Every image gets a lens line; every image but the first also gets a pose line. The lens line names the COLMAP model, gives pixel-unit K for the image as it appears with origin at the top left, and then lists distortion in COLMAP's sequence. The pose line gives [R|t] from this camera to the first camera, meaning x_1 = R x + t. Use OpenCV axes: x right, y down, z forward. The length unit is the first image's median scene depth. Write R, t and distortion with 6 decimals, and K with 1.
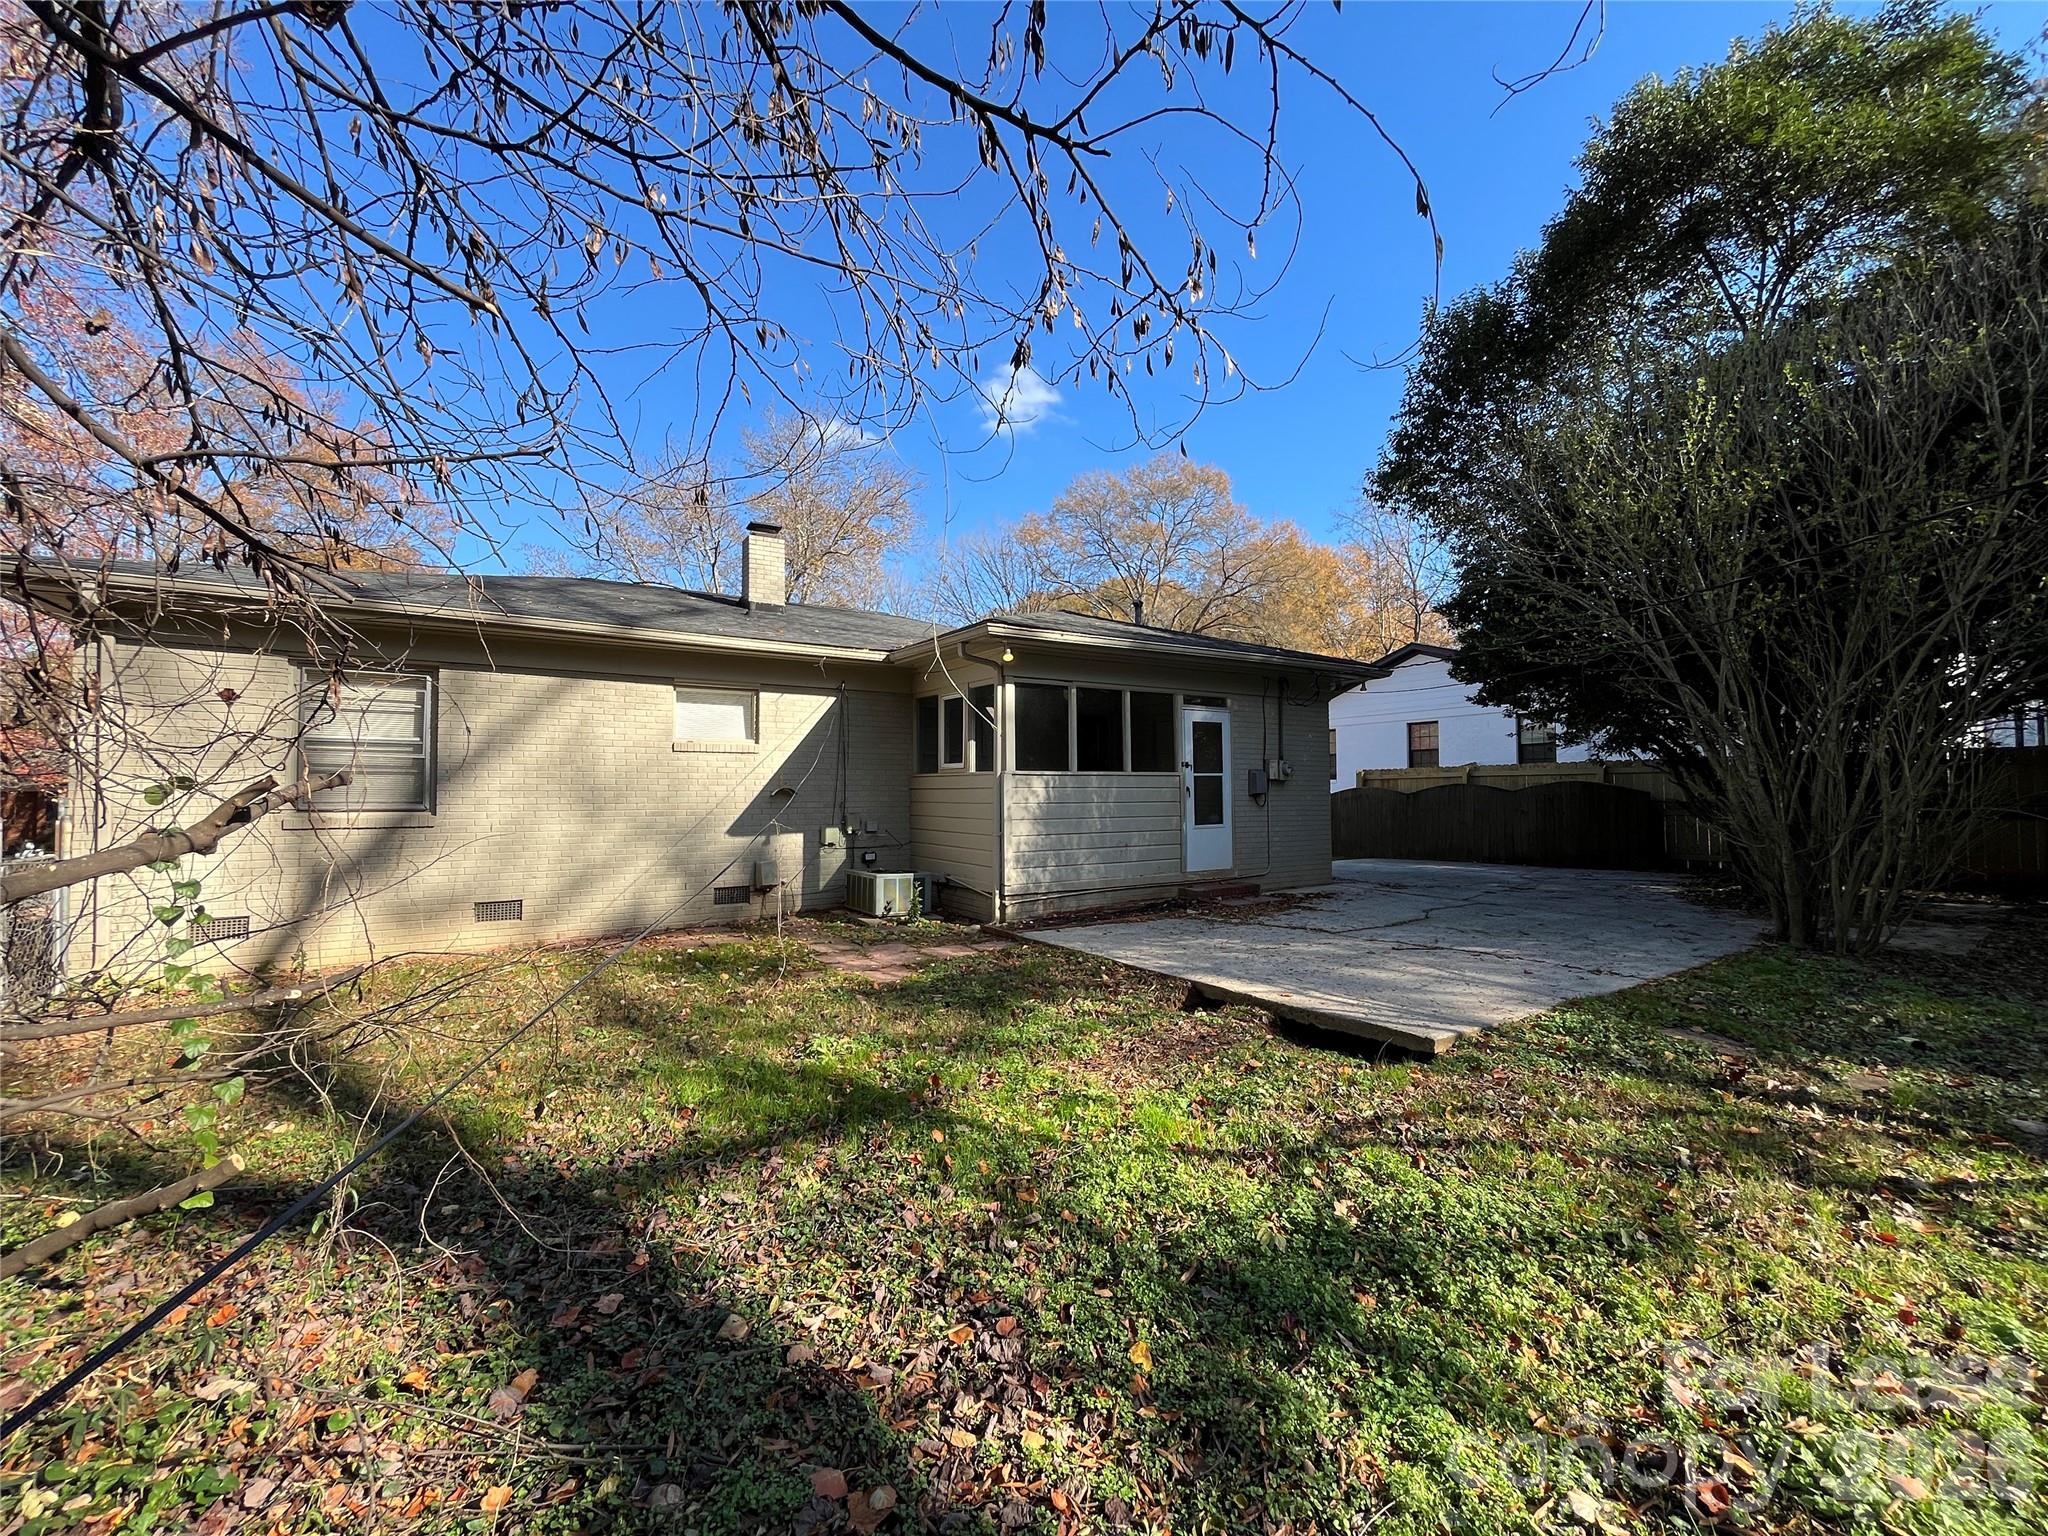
lens RADIAL K [[819.6, 0, 1030.4], [0, 819.6, 777.0], [0, 0, 1]] dist [-0.003274, -0.000072]
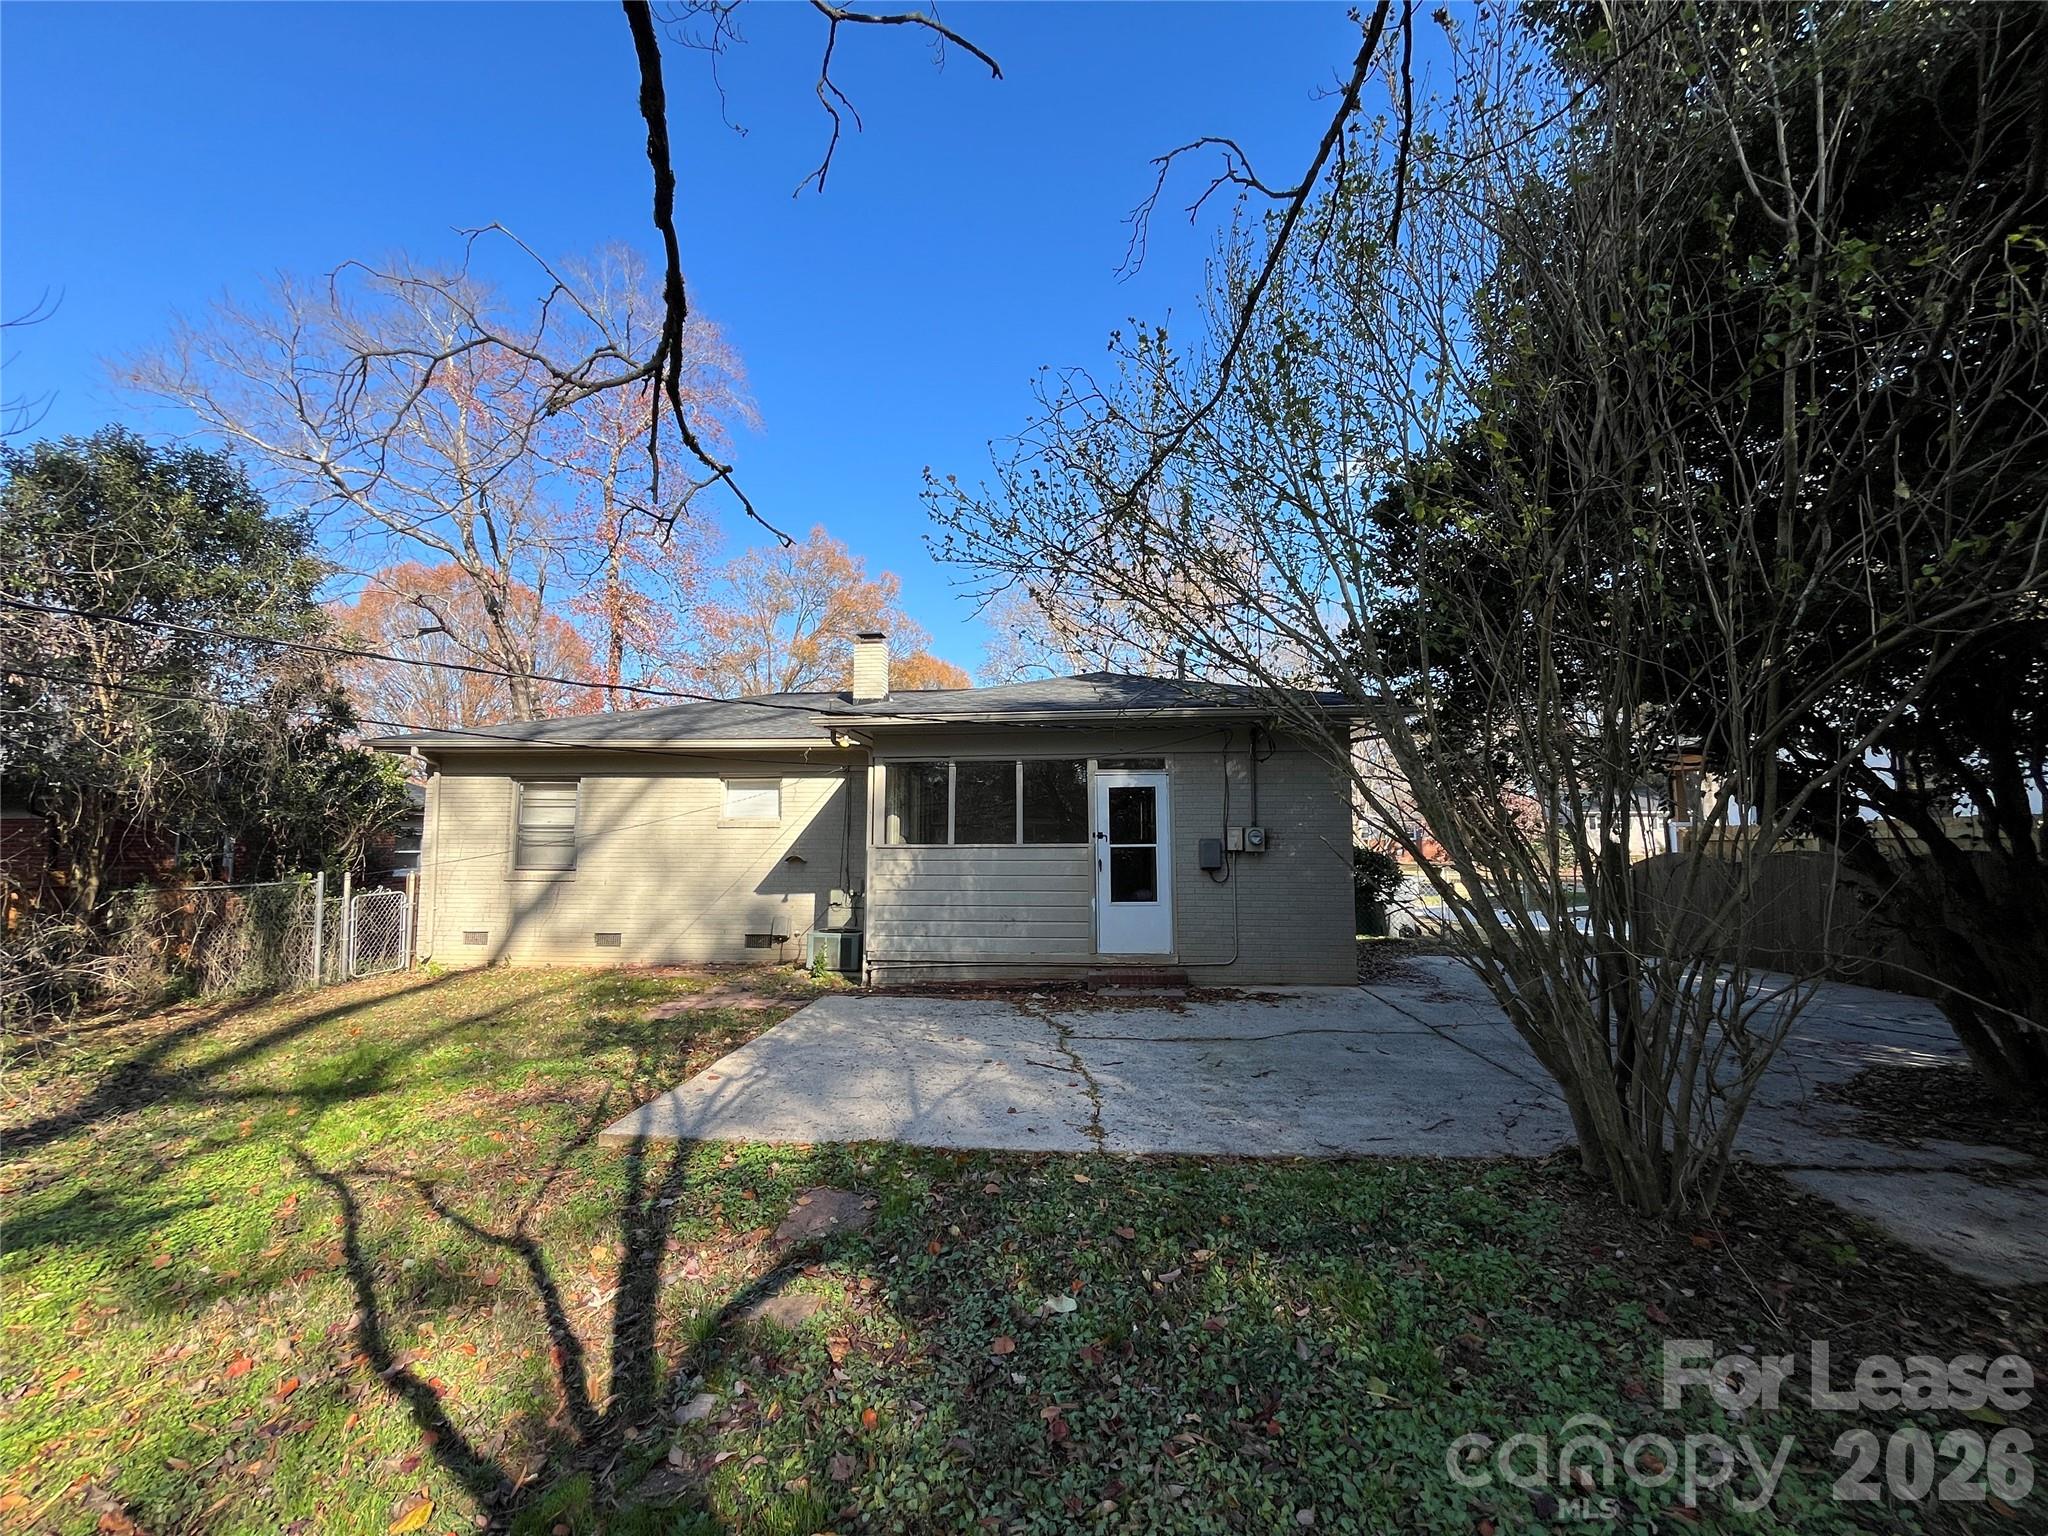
lens RADIAL K [[819.6, 0, 1031.9], [0, 819.6, 772.0], [0, 0, 1]] dist [-0.003274, -0.000072]
pose [[0.801186, -0.048771, -0.596425, 0.715197], [0.009174, 0.997557, -0.069249, -0.023690], [0.598346, 0.050009, 0.799676, 0.227640]]
